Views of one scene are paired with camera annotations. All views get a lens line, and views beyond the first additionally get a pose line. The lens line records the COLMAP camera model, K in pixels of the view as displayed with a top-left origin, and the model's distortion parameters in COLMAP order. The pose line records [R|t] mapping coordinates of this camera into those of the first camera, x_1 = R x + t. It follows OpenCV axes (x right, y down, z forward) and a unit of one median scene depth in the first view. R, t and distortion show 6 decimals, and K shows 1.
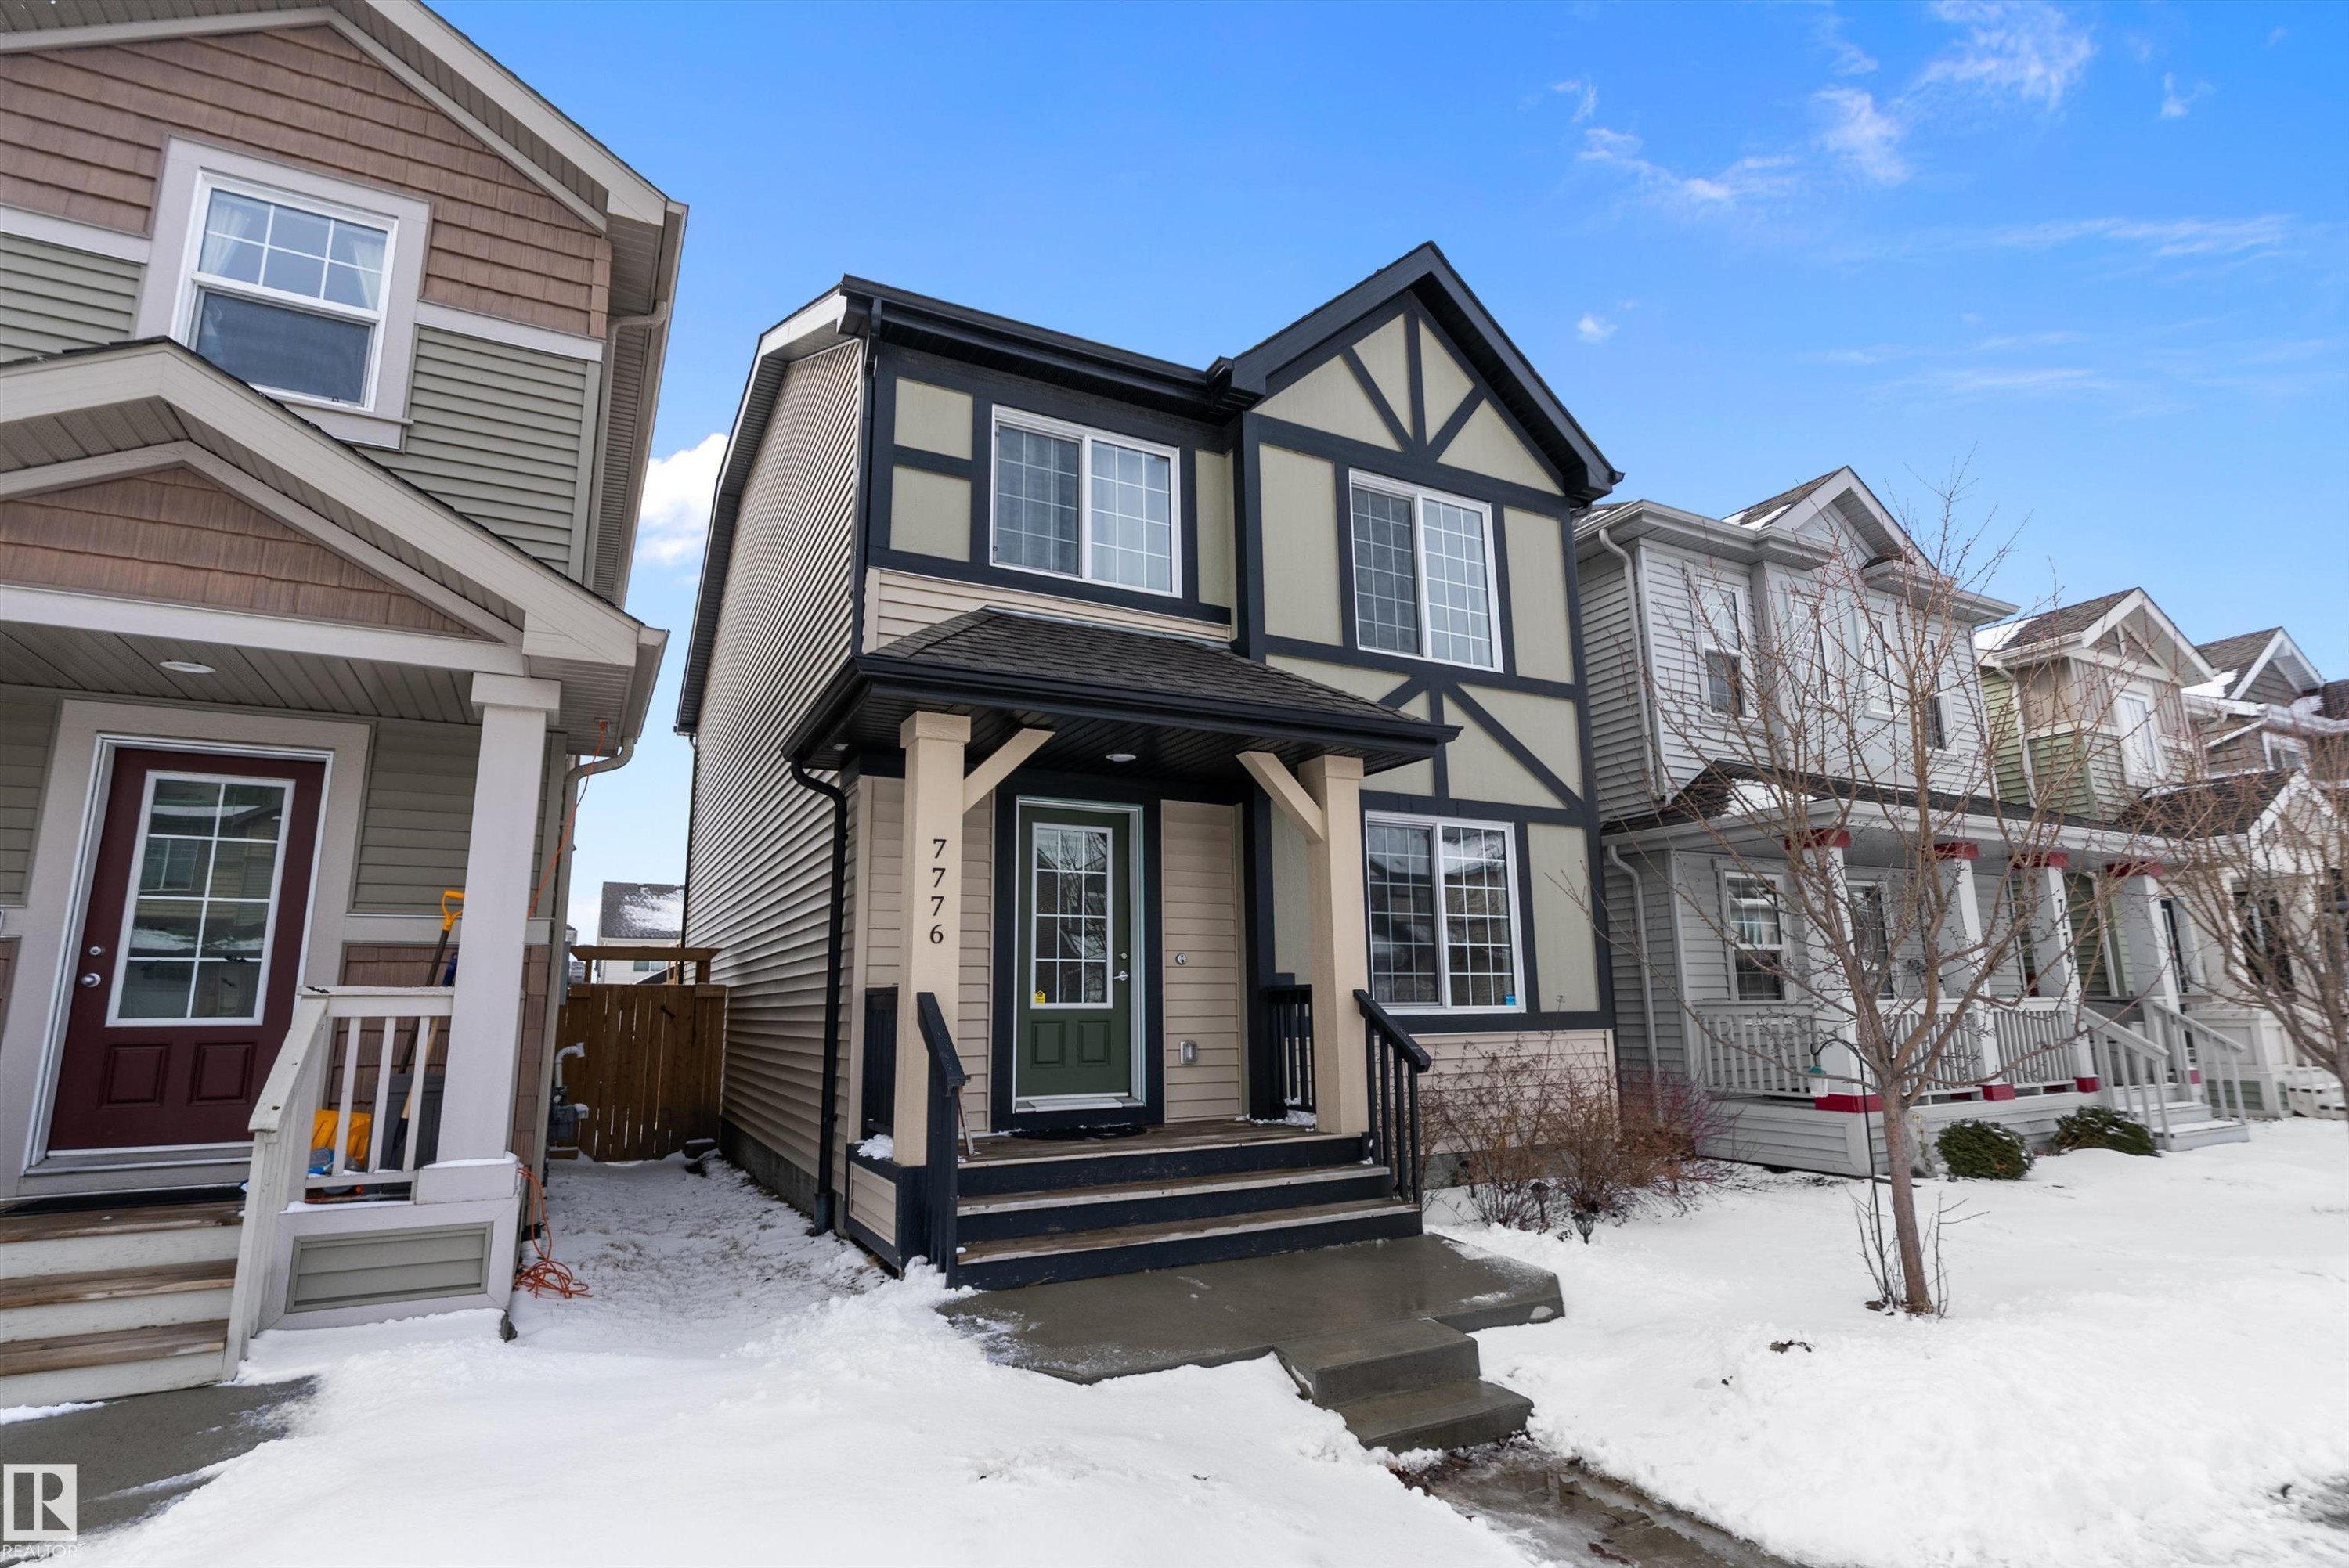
lens RADIAL K [[1061.4, 0, 1147.9], [0, 1061.4, 794.0], [0, 0, 1]] dist [0.000986, 0.000413]
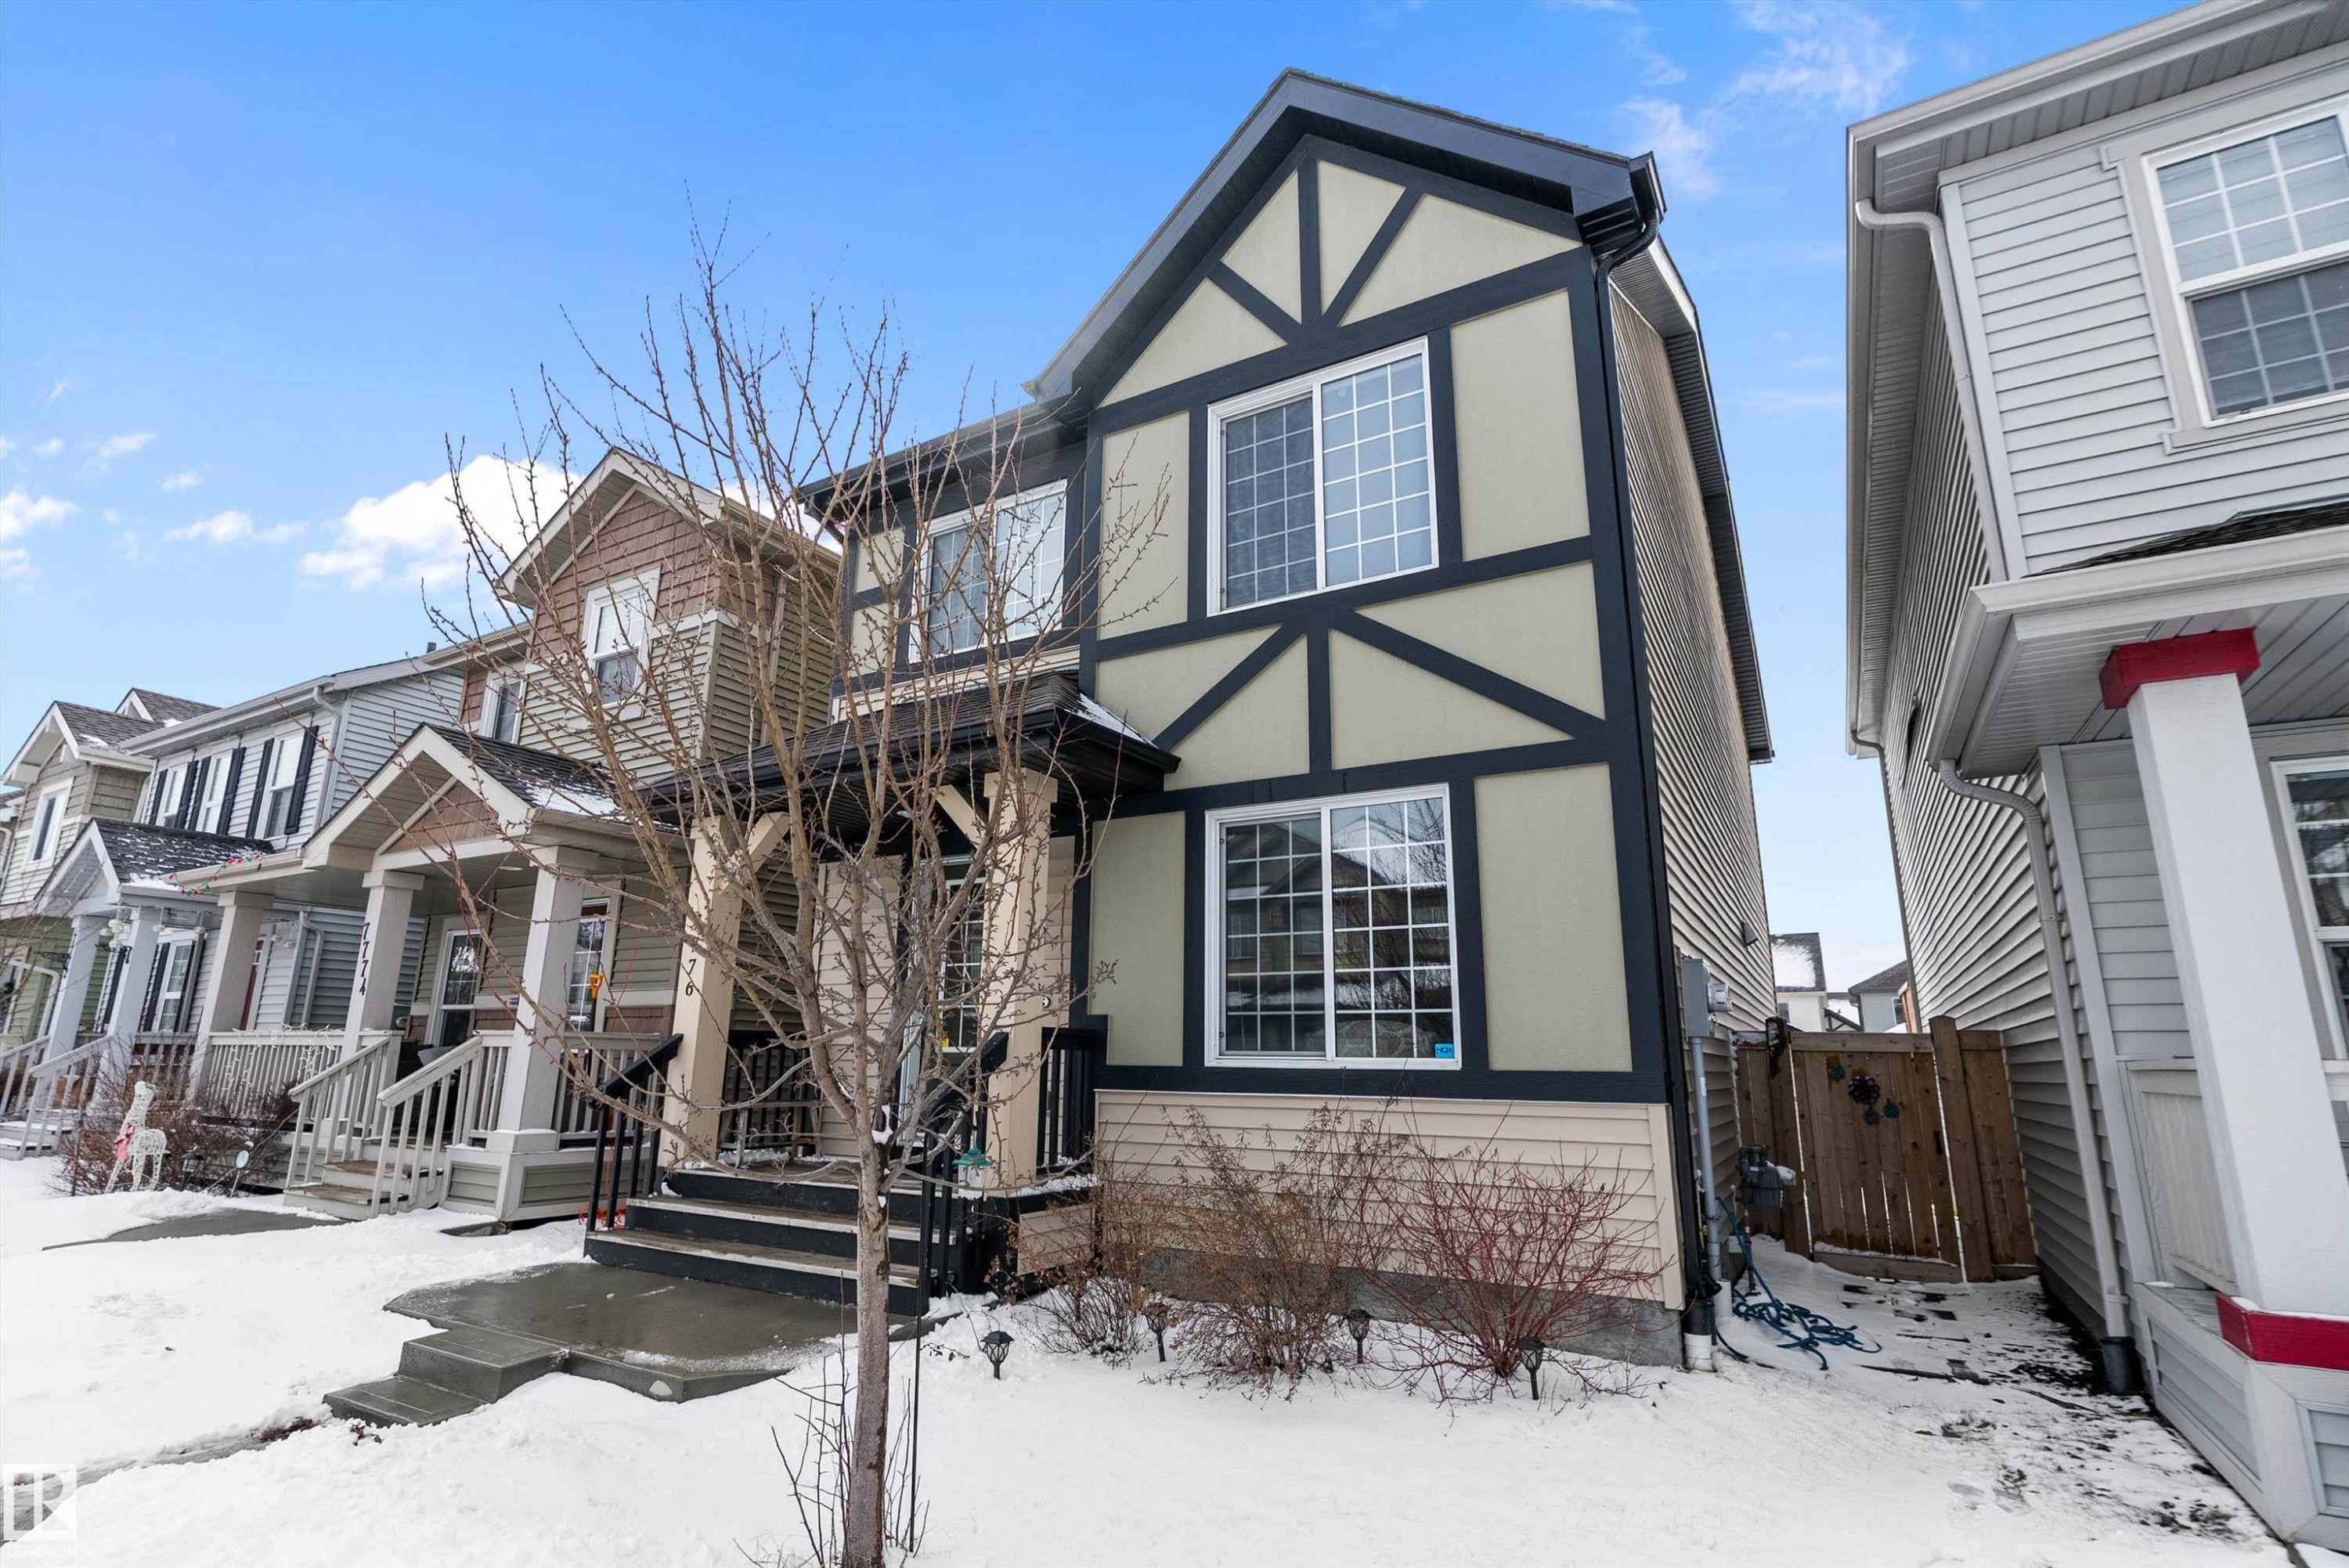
lens RADIAL K [[1061.4, 0, 1147.9], [0, 1061.4, 794.0], [0, 0, 1]] dist [0.000986, 0.000413]
pose [[0.562629, -0.186000, -0.805514, 0.774432], [0.140606, 0.981695, -0.128473, 0.093357], [0.814665, -0.040978, 0.578482, 0.460181]]
